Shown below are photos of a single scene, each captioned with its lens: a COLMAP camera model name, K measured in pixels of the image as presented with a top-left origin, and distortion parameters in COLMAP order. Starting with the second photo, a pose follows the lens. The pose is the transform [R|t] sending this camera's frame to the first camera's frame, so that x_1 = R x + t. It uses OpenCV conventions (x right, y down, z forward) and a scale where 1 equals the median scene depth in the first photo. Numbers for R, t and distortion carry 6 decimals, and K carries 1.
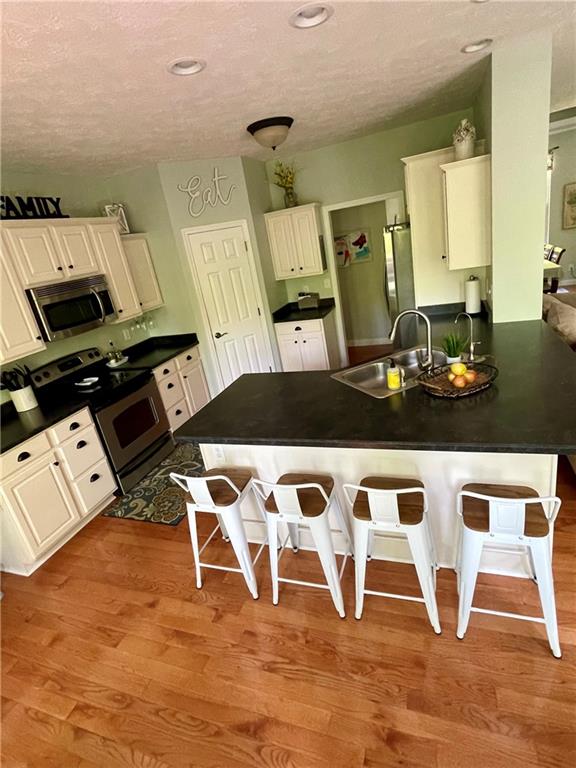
lens RADIAL K [[397.3, 0, 288.0], [0, 397.3, 377.0], [0, 0, 1]] dist [-0.003775, 0.001715]
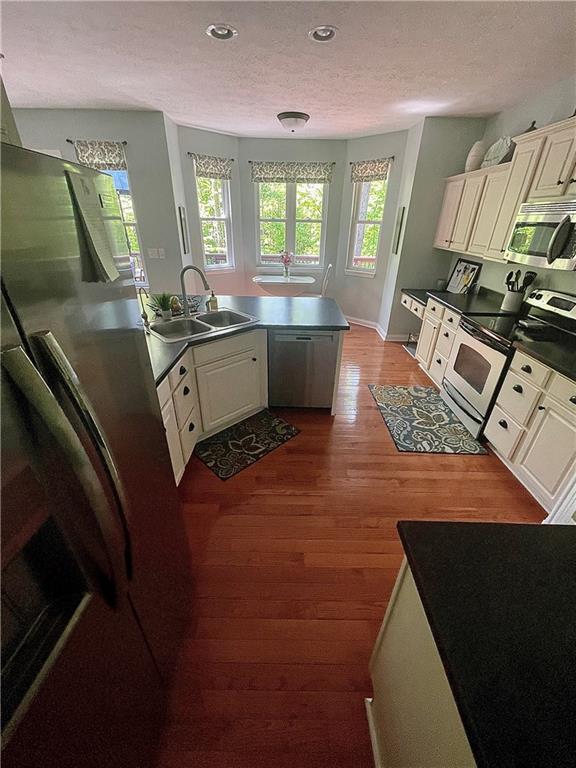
lens RADIAL K [[310.6, 0, 287.3], [0, 310.6, 382.2], [0, 0, 1]] dist [-0.002673, -0.000504]
pose [[-0.932883, 0.292252, -0.210521, 0.216671], [0.032338, 0.650085, 0.759173, -0.463219], [0.358726, 0.701411, -0.615904, 1.332239]]
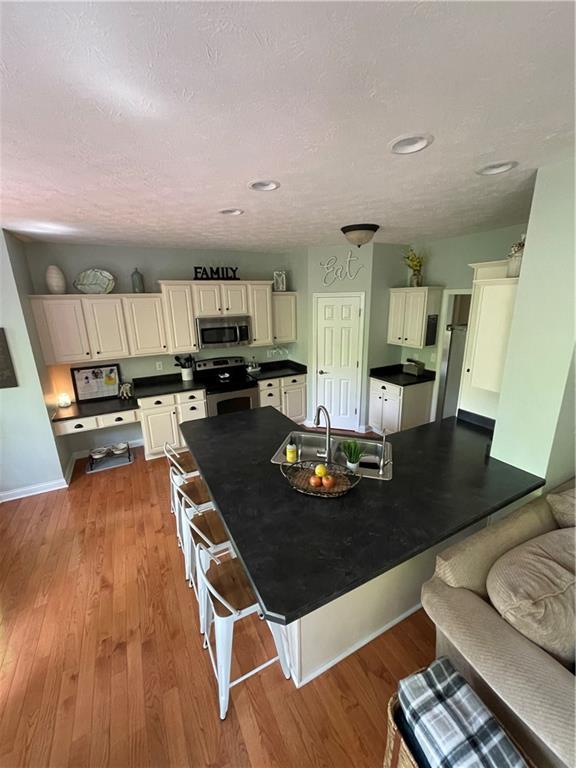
lens RADIAL K [[310.6, 0, 286.4], [0, 310.6, 386.4], [0, 0, 1]] dist [-0.002673, -0.000504]
pose [[0.723137, 0.335671, -0.603654, 0.498686], [-0.323950, 0.936707, 0.132800, -0.205899], [0.610025, 0.099521, 0.786108, 0.130010]]
